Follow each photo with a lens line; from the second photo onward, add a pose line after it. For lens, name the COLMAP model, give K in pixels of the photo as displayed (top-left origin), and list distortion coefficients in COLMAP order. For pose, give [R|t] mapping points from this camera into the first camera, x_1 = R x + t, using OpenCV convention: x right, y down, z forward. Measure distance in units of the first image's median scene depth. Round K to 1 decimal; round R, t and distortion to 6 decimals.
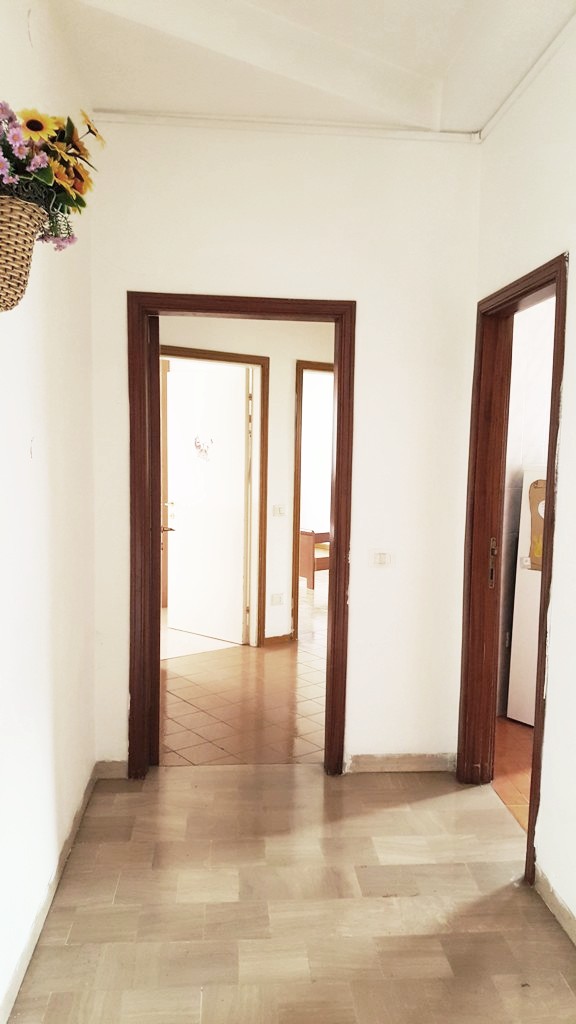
lens RADIAL K [[779.2, 0, 288.0], [0, 779.2, 513.1], [0, 0, 1]] dist [0.048043, -0.115750]
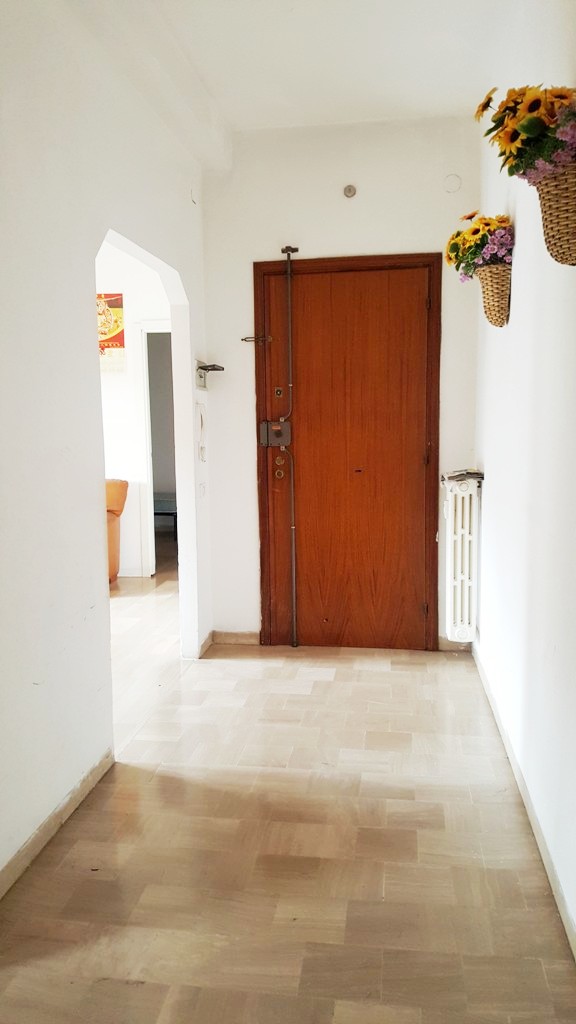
lens RADIAL K [[779.2, 0, 286.9], [0, 779.2, 520.0], [0, 0, 1]] dist [0.048043, -0.115750]
pose [[-0.977362, -0.038461, 0.208047, -0.176005], [0.008165, 0.975749, 0.218739, -0.124945], [-0.211414, 0.215486, -0.953347, 1.844069]]
